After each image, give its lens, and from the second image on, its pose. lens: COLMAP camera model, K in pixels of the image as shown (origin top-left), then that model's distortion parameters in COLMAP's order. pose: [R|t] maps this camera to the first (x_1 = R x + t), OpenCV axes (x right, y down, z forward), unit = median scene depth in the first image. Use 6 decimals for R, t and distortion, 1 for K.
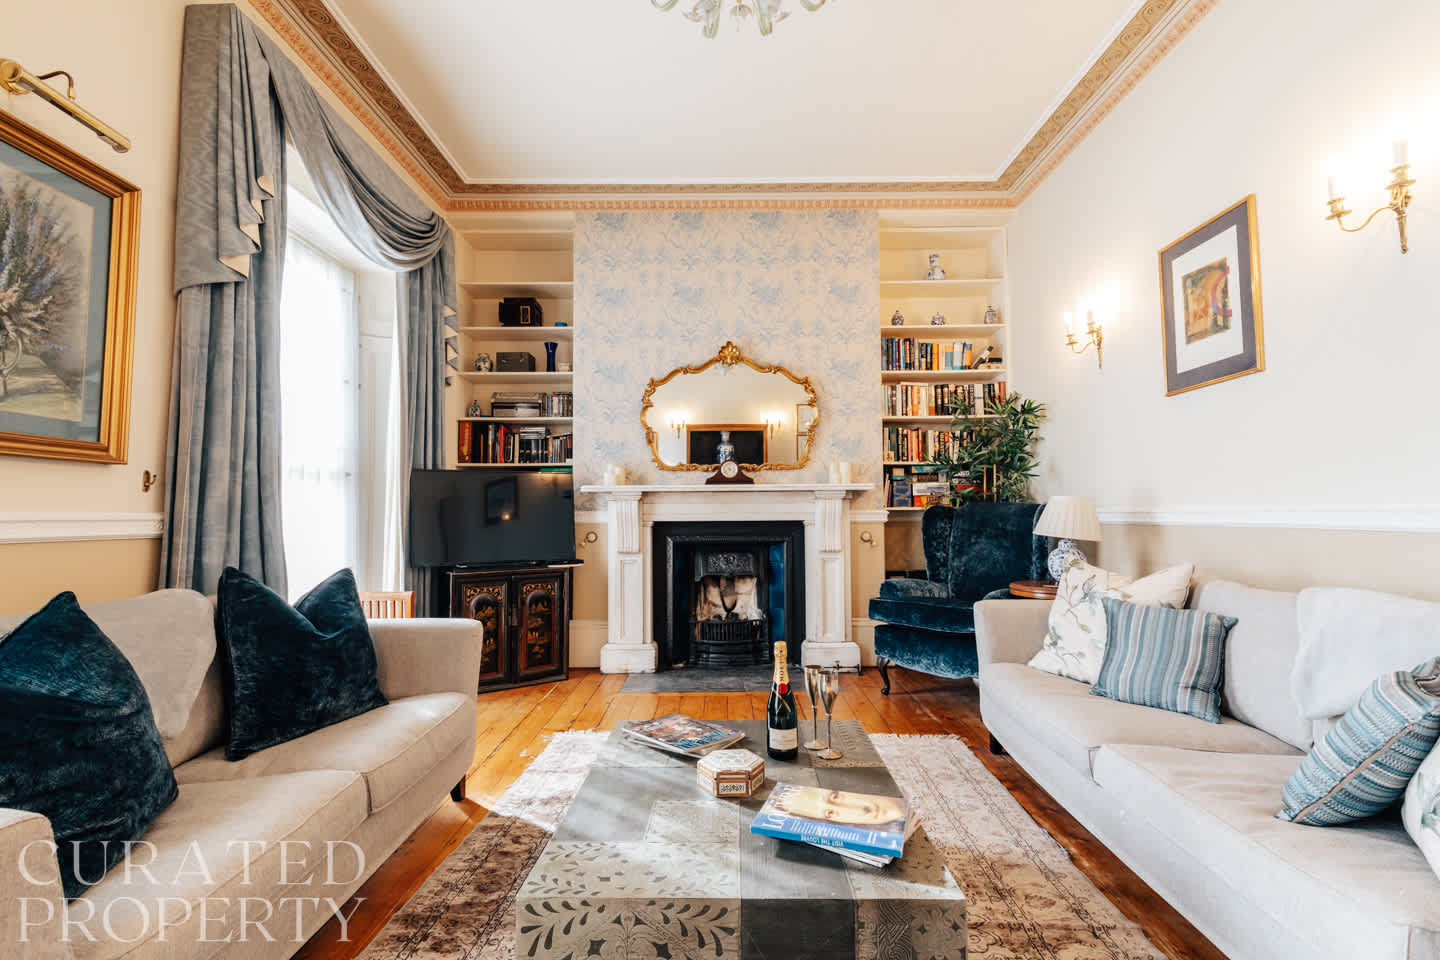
lens RADIAL K [[648.7, 0, 720.0], [0, 648.7, 480.0], [0, 0, 1]] dist [0.011971, -0.001240]
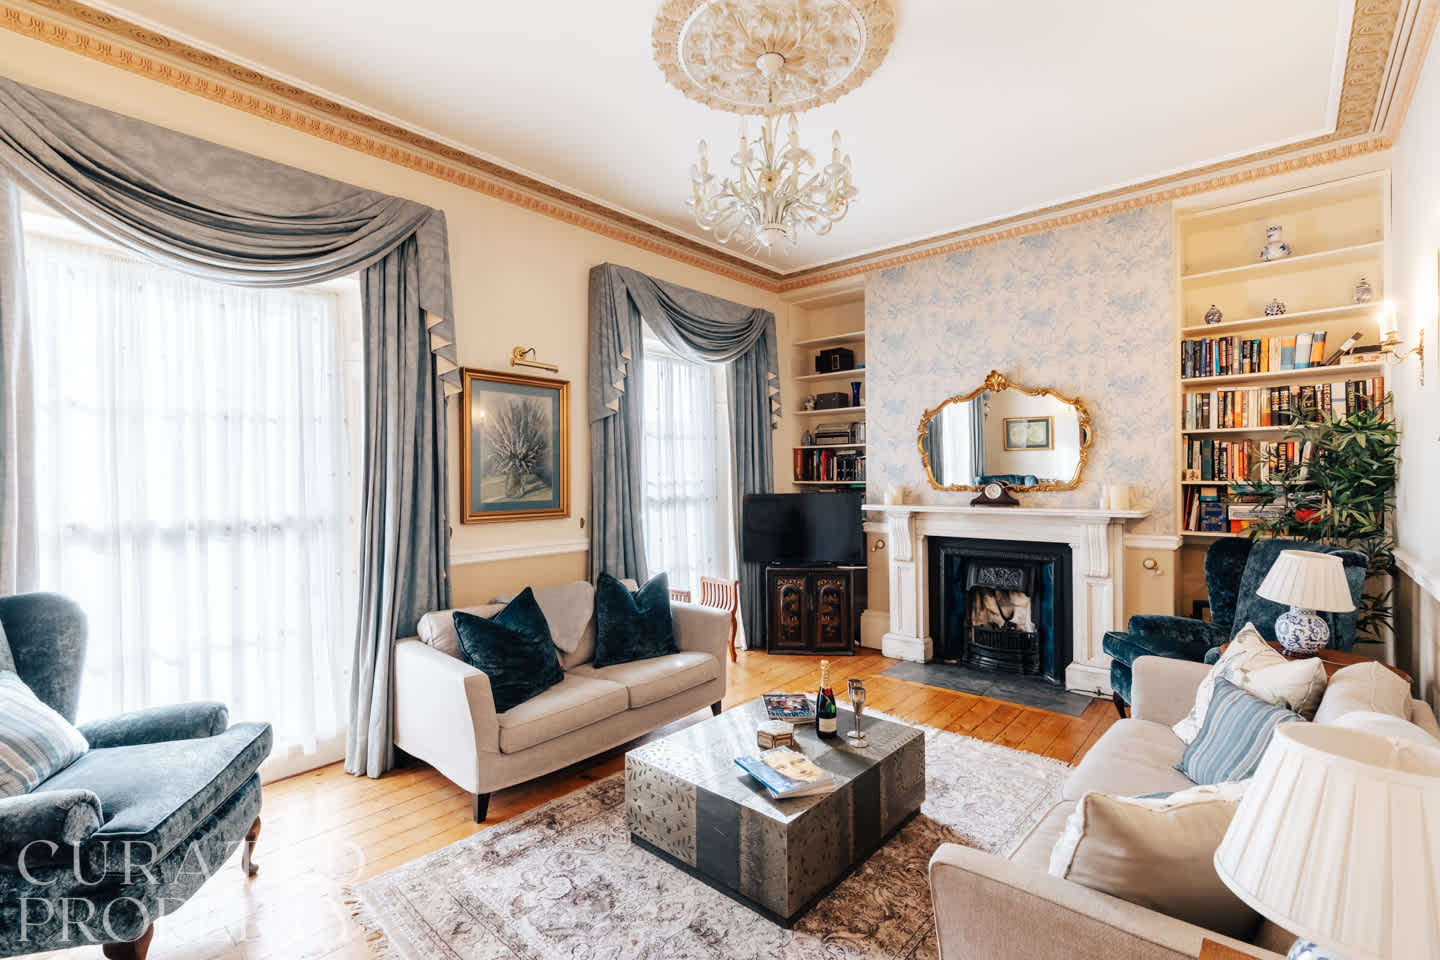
lens RADIAL K [[648.7, 0, 720.0], [0, 648.7, 480.0], [0, 0, 1]] dist [0.011971, -0.001240]
pose [[0.756142, 0.002042, -0.654405, 0.384683], [0.040526, 0.997930, 0.049939, -0.109186], [0.653152, -0.064282, 0.754494, -0.112986]]
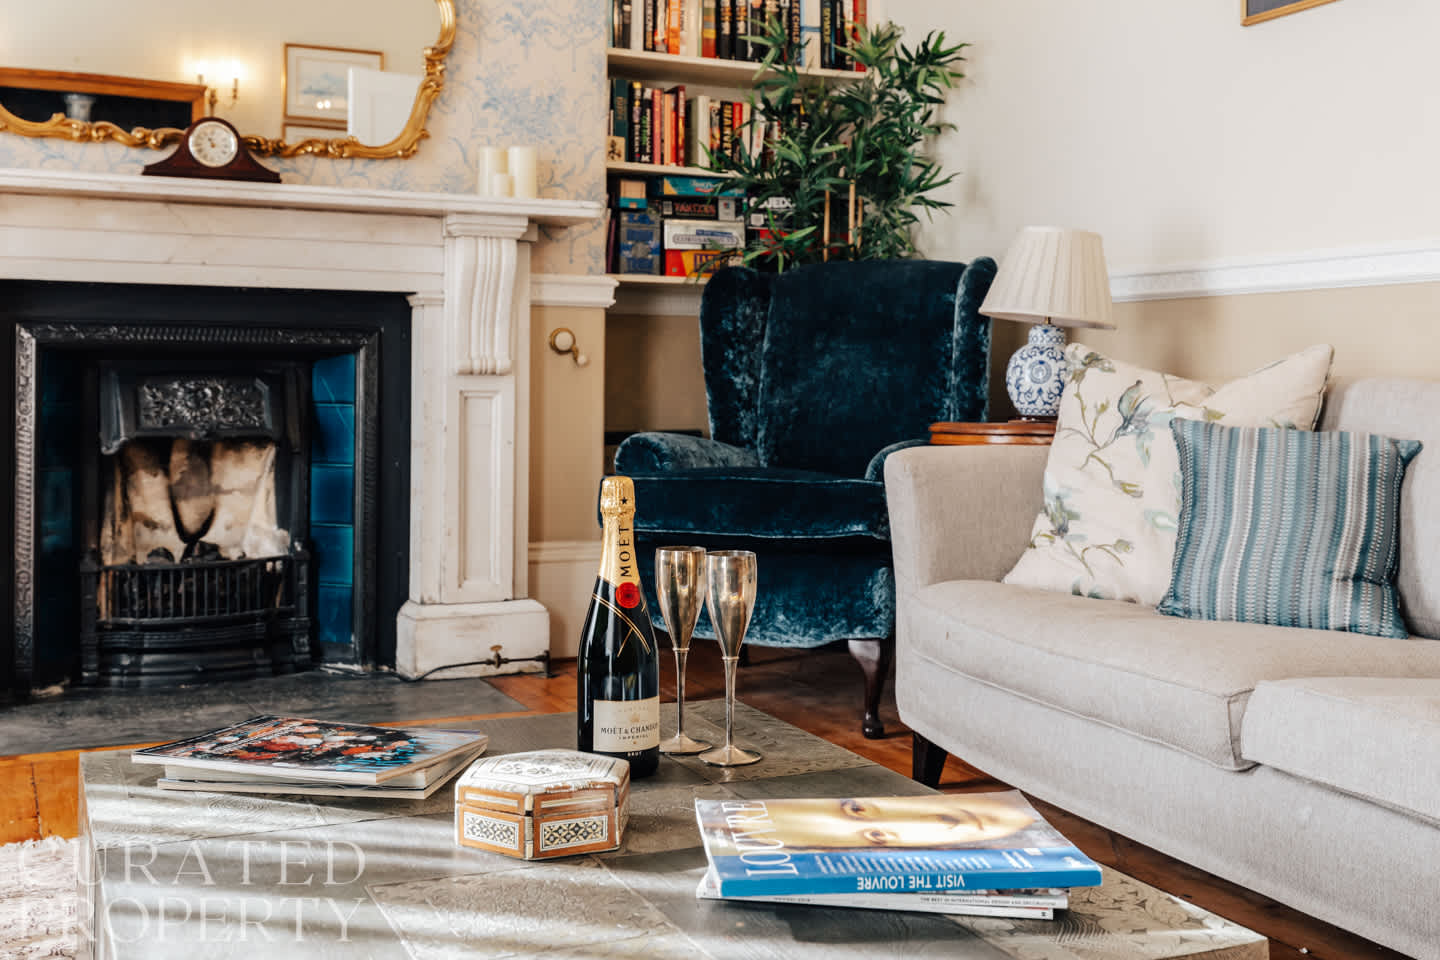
lens RADIAL K [[1601.2, 0, 743.2], [0, 1601.2, 382.2], [0, 0, 1]] dist [0.019287, 0.006152]
pose [[0.900493, 0.013140, 0.434672, -0.108323], [-0.036314, 0.998324, 0.045052, 0.066163], [-0.433352, -0.056354, 0.899461, 0.060406]]
